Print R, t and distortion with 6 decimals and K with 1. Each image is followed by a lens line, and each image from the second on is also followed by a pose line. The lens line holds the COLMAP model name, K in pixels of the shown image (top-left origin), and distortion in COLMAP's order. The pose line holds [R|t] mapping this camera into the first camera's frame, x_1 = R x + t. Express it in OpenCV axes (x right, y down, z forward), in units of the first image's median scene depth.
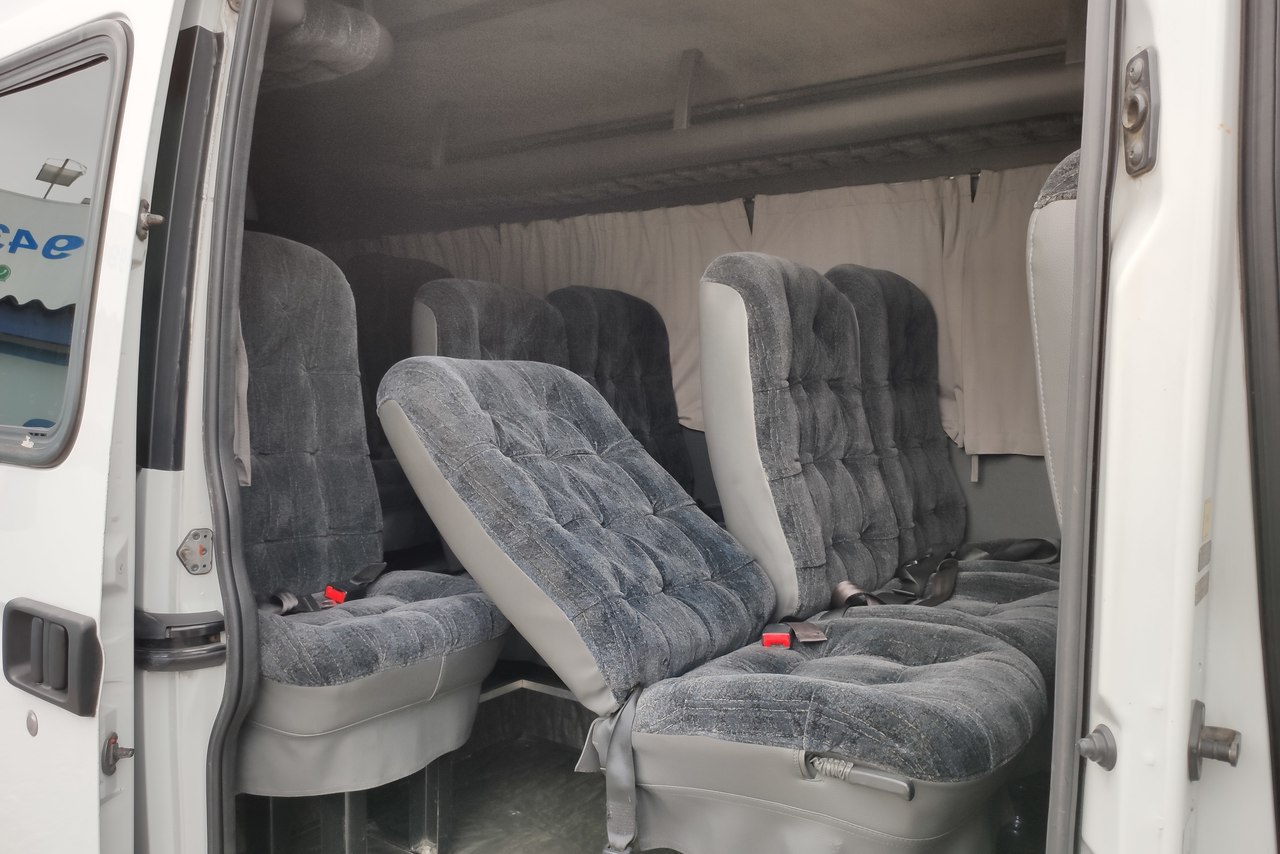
lens RADIAL K [[972.2, 0, 642.4], [0, 972.2, 417.1], [0, 0, 1]] dist [0.077124, -0.146434]
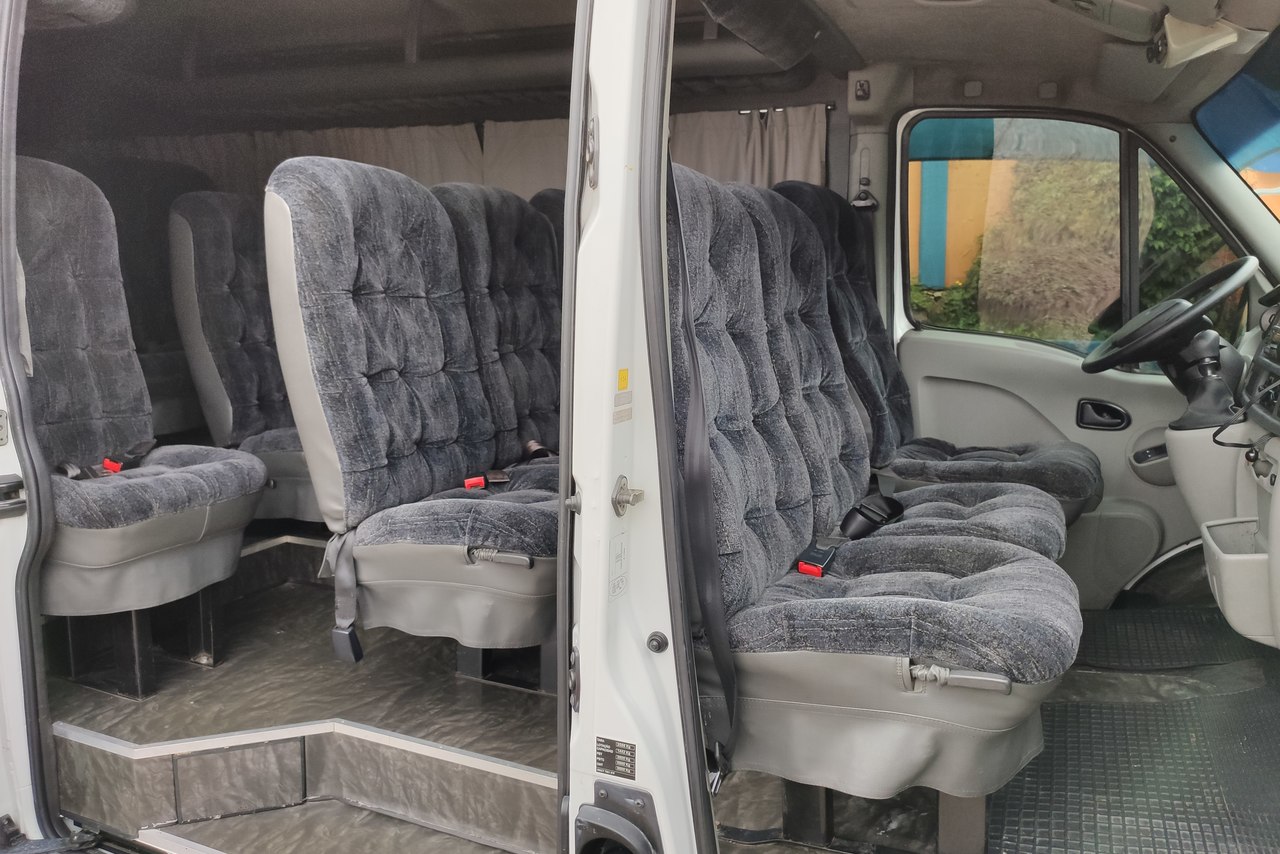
lens RADIAL K [[972.2, 0, 642.4], [0, 972.2, 417.1], [0, 0, 1]] dist [0.077124, -0.146434]
pose [[0.979530, -0.026133, 0.199596, 0.088208], [0.003664, 0.993687, 0.112124, -0.011991], [-0.201266, -0.109098, 0.973442, -0.309250]]
